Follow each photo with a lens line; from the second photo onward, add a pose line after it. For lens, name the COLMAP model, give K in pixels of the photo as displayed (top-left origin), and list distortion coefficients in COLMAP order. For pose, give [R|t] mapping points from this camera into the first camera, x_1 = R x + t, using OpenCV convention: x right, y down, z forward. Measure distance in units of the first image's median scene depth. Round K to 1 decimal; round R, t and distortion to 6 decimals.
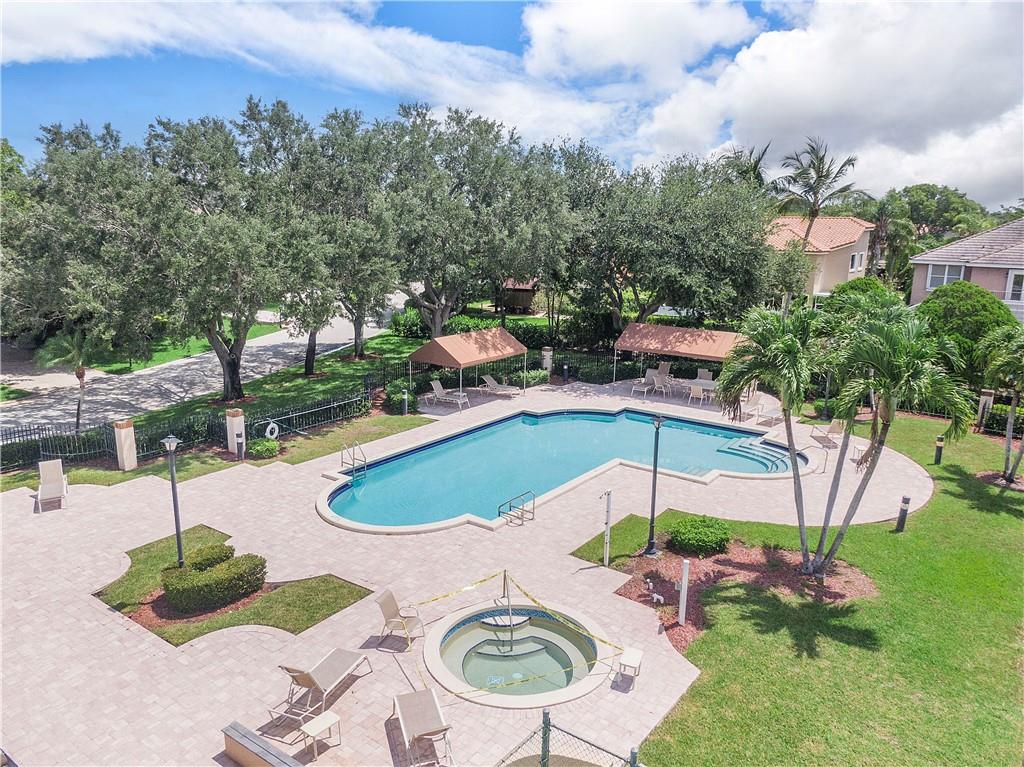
lens RADIAL K [[740.6, 0, 508.6], [0, 740.6, 362.9], [0, 0, 1]] dist [-0.006567, -0.024771]
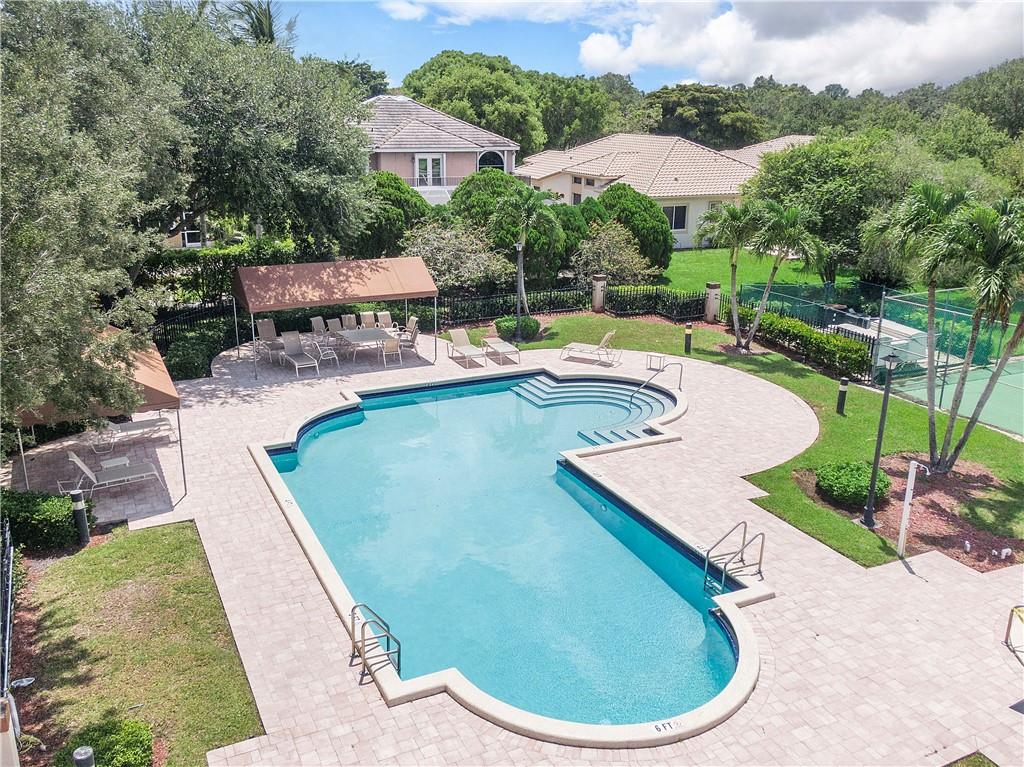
lens RADIAL K [[893.6, 0, 512.0], [0, 893.6, 383.5], [0, 0, 1]] dist [0.019055, 0.002835]
pose [[0.456720, -0.266469, 0.848764, -0.680934], [0.163419, 0.962980, 0.214391, -0.144981], [-0.874472, 0.040788, 0.483359, 0.740410]]
